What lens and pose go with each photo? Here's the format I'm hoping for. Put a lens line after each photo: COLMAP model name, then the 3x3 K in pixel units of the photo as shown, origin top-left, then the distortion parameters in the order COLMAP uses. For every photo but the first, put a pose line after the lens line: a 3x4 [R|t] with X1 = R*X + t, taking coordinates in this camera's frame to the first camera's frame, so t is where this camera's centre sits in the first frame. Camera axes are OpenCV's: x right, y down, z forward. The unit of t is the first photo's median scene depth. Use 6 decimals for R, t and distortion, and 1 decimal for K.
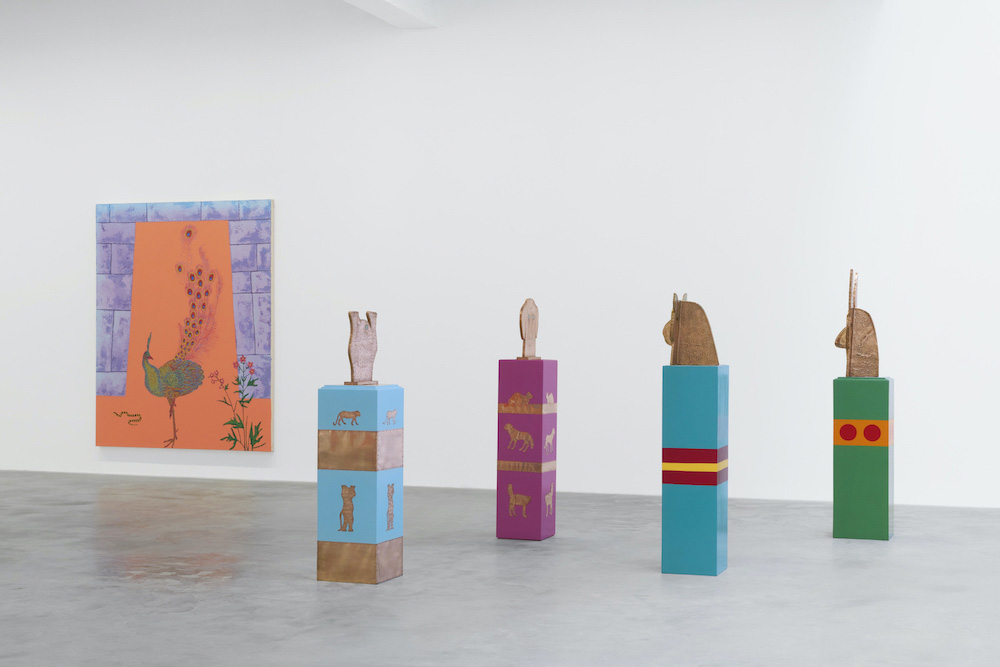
lens RADIAL K [[1506.7, 0, 500.0], [0, 1506.7, 333.5], [0, 0, 1]] dist [0.027157, 0.033670]
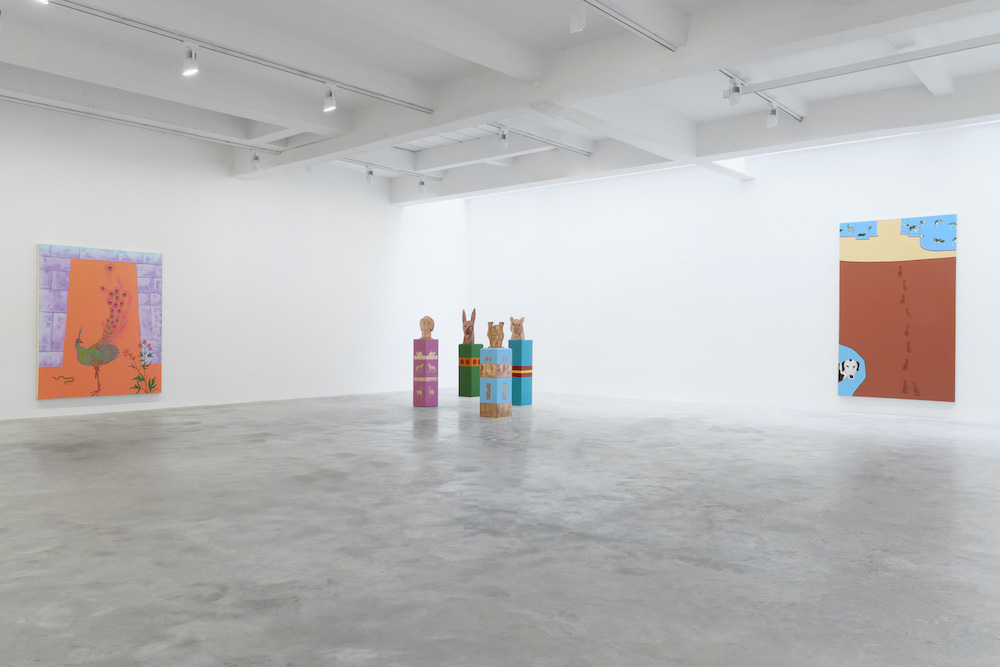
lens RADIAL K [[763.8, 0, 500.0], [0, 763.8, 333.5], [0, 0, 1]] dist [-0.030796, -0.000008]
pose [[0.339821, -0.003488, 0.940484, -0.862550], [-0.003819, 0.999980, 0.005089, 0.000790], [-0.940482, -0.005321, 0.339801, 0.300482]]
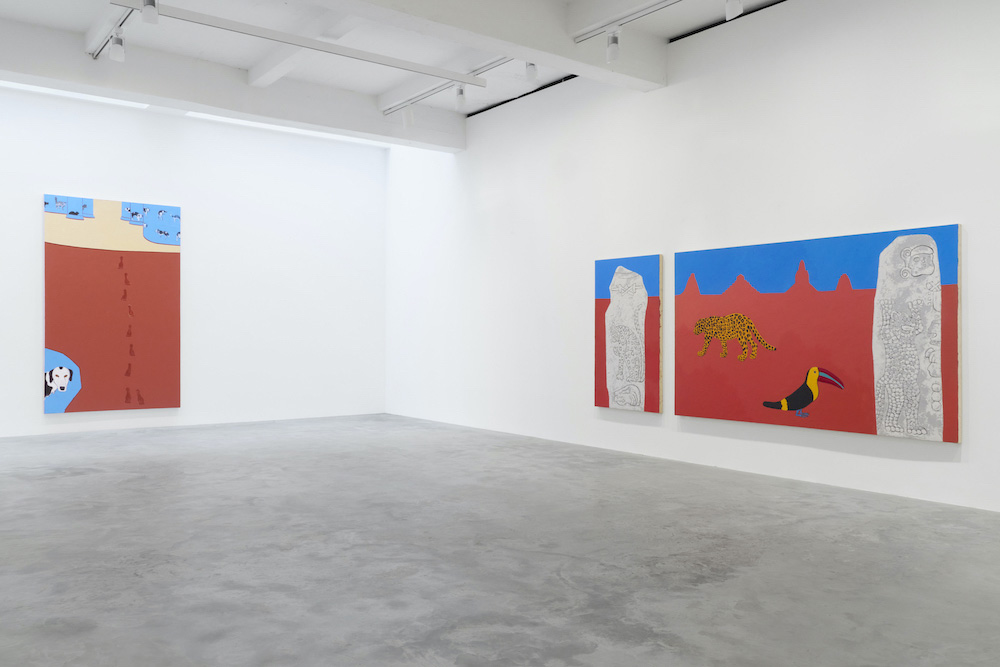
lens RADIAL K [[811.3, 0, 500.2], [0, 811.3, 341.1], [0, 0, 1]] dist [0.000432, -0.001396]
pose [[-0.850328, -0.010234, 0.526154, -0.633337], [-0.005470, 0.999929, 0.010610, -0.000489], [-0.526225, 0.006144, -0.850323, 0.652383]]
